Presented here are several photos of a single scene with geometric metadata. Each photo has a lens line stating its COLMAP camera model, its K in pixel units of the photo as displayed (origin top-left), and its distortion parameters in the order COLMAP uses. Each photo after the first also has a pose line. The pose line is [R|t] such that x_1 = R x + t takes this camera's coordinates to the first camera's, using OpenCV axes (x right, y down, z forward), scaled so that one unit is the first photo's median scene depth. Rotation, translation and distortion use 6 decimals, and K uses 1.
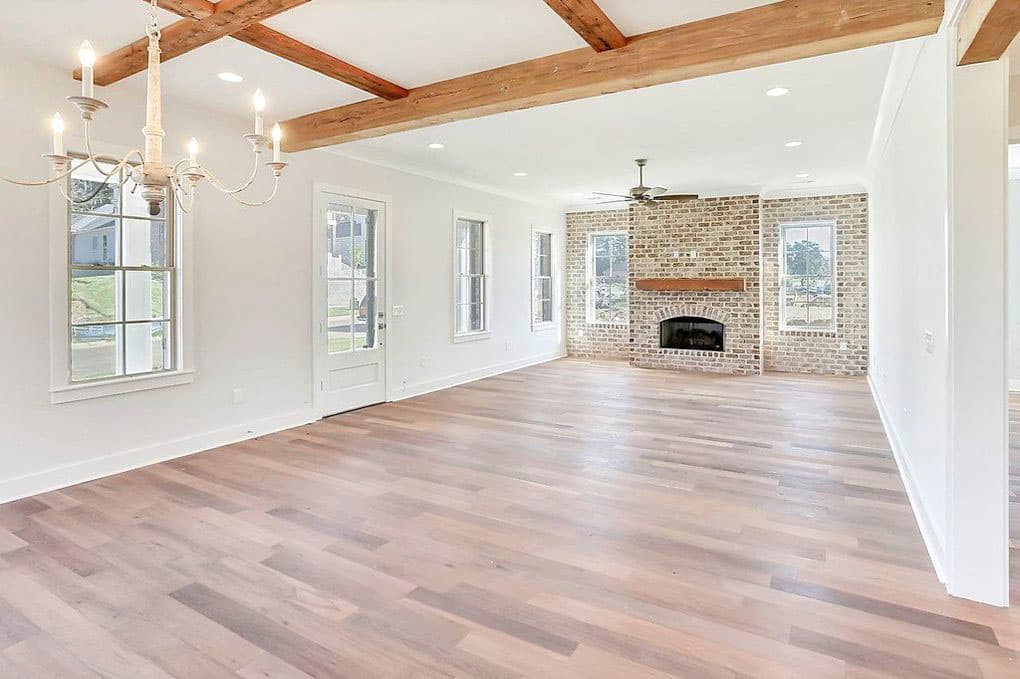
lens RADIAL K [[526.2, 0, 500.1], [0, 526.2, 277.7], [0, 0, 1]] dist [-0.015483, -0.004453]
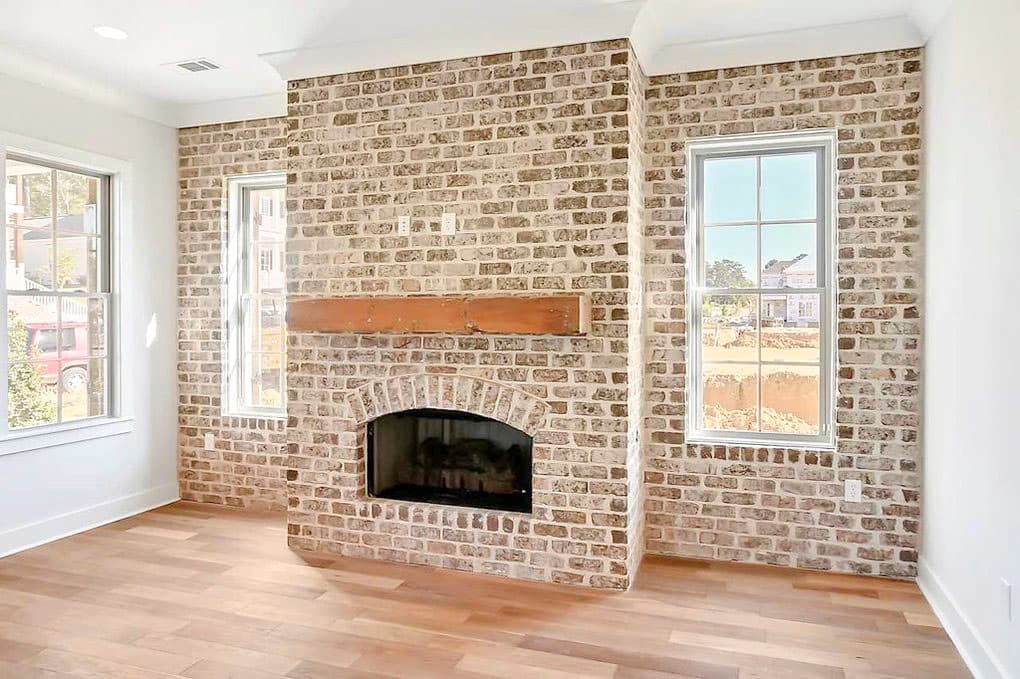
lens RADIAL K [[628.2, 0, 522.1], [0, 628.2, 321.5], [0, 0, 1]] dist [-0.020101, 0.007926]
pose [[0.974864, -0.004886, 0.222747, 0.334053], [-0.000934, 0.999661, 0.026016, 0.007315], [-0.222798, -0.025570, 0.974529, 0.616650]]
